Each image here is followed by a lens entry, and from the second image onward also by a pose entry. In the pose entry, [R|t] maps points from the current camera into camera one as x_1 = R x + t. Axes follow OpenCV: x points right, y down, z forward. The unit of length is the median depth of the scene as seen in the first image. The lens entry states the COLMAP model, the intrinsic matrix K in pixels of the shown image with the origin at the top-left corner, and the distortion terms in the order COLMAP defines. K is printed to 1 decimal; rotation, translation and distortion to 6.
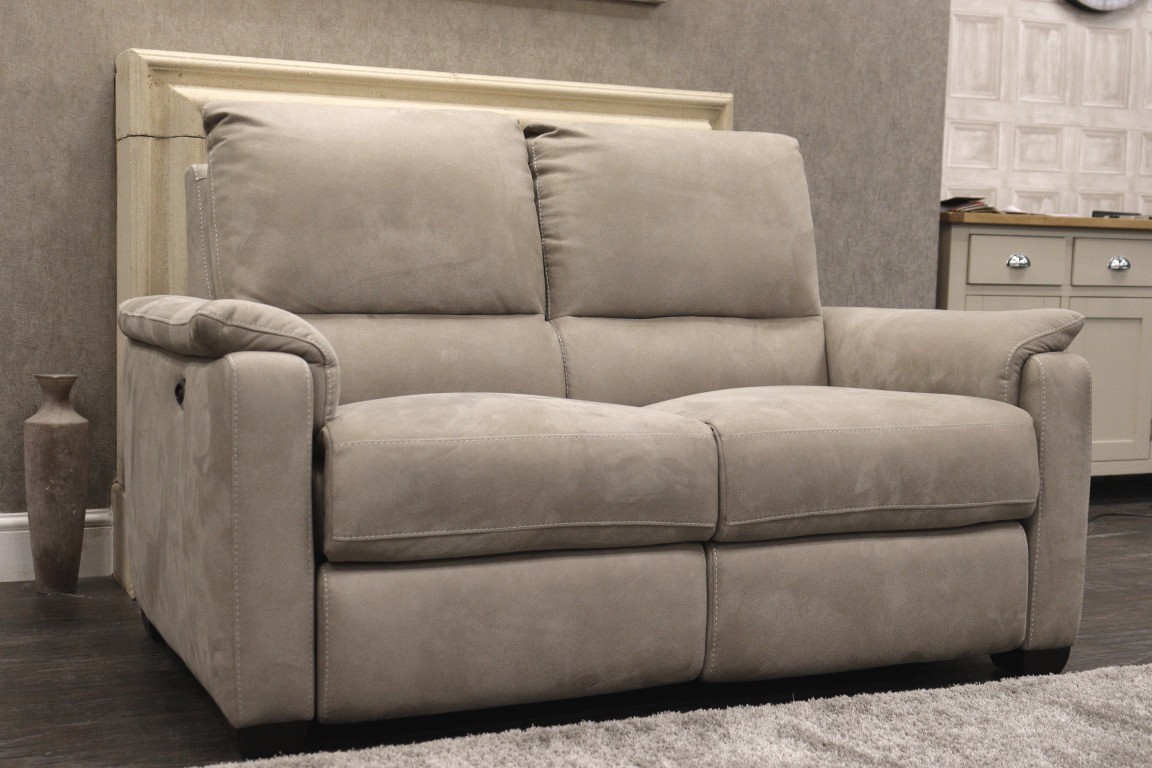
lens RADIAL K [[1571.9, 0, 572.2], [0, 1571.9, 402.8], [0, 0, 1]] dist [0.027836, 0.000000]
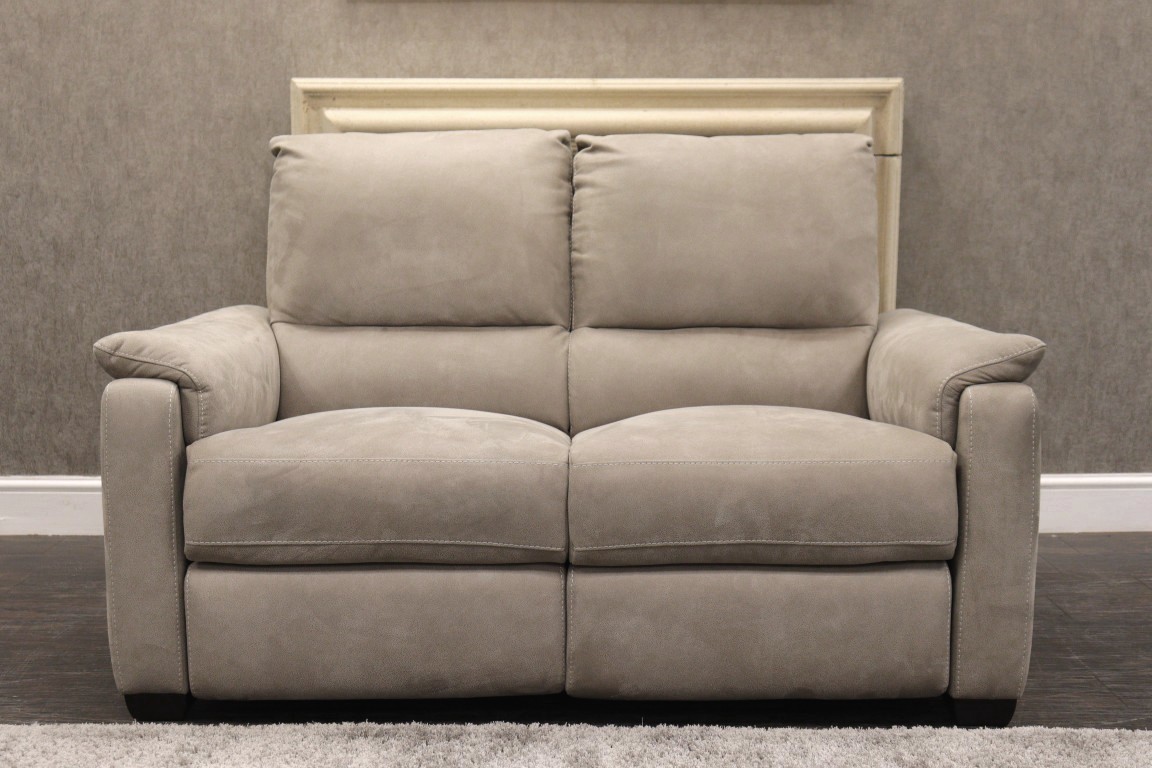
lens RADIAL K [[1571.9, 0, 573.8], [0, 1571.9, 391.5], [0, 0, 1]] dist [0.027836, 0.000000]
pose [[0.909738, 0.034047, -0.413785, 0.404379], [-0.017128, 0.998861, 0.044530, -0.056183], [0.414829, -0.033423, 0.909285, 0.046443]]
